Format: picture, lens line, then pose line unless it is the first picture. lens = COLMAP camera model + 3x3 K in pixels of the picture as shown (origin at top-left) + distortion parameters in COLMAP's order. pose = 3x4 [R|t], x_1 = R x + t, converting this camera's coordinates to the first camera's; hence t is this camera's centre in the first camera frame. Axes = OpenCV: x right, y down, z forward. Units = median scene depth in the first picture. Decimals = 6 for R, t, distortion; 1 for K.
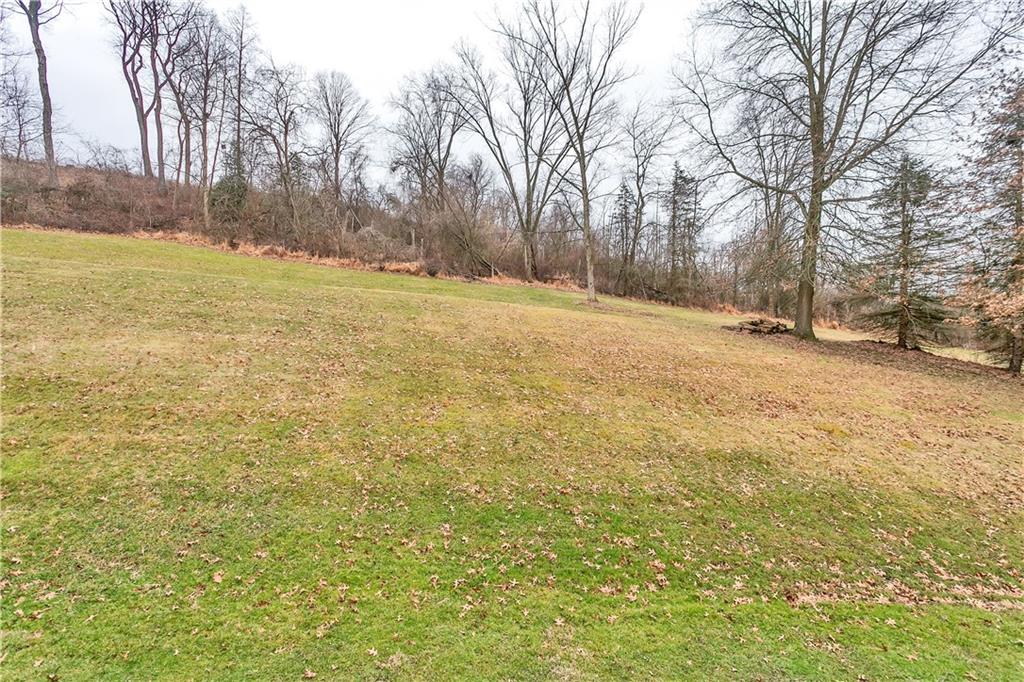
lens RADIAL K [[501.4, 0, 514.9], [0, 501.4, 335.1], [0, 0, 1]] dist [-0.005272, 0.001682]
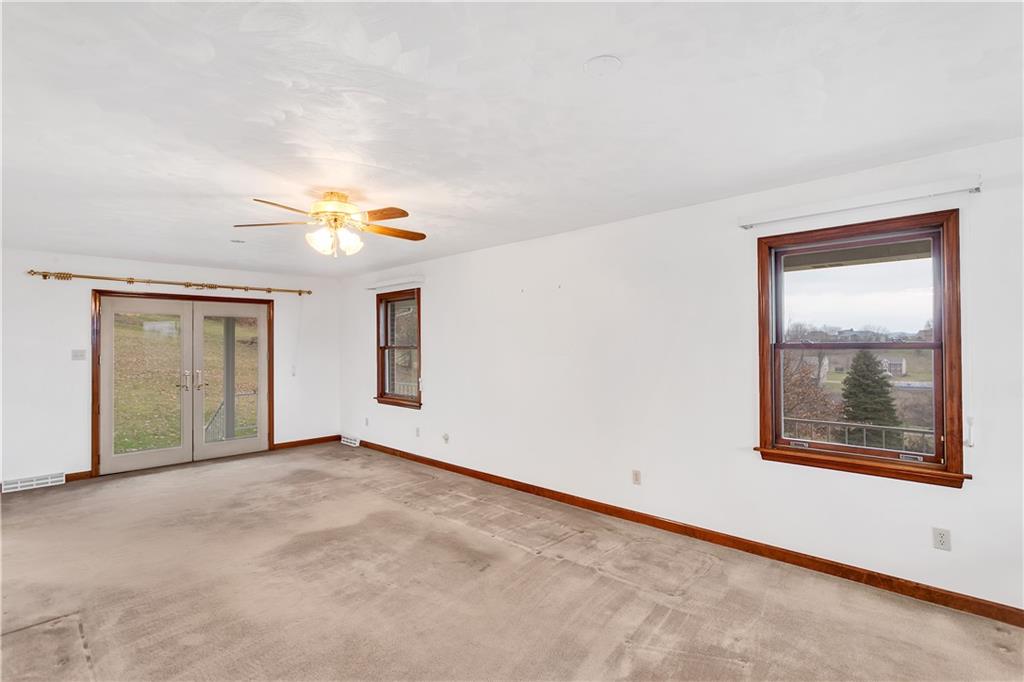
lens RADIAL K [[501.4, 0, 514.9], [0, 501.4, 335.1], [0, 0, 1]] dist [-0.005272, 0.001682]
pose [[0.667630, 0.017413, 0.744290, -0.080102], [-0.007316, 0.999832, -0.016830, -0.014219], [-0.744457, 0.005791, 0.667645, -0.453878]]
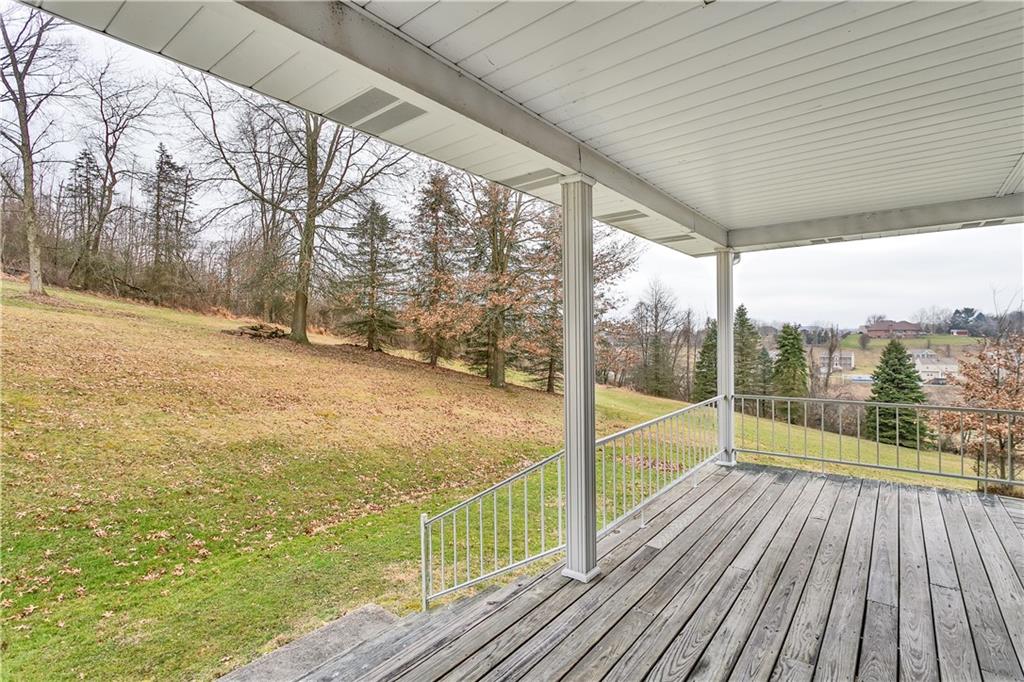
lens RADIAL K [[501.4, 0, 514.9], [0, 501.4, 335.1], [0, 0, 1]] dist [-0.005272, 0.001682]
pose [[0.587147, 0.010879, 0.809408, -0.056156], [-0.004190, 0.999937, -0.010400, -0.000559], [-0.809470, 0.002715, 0.587155, -0.064073]]
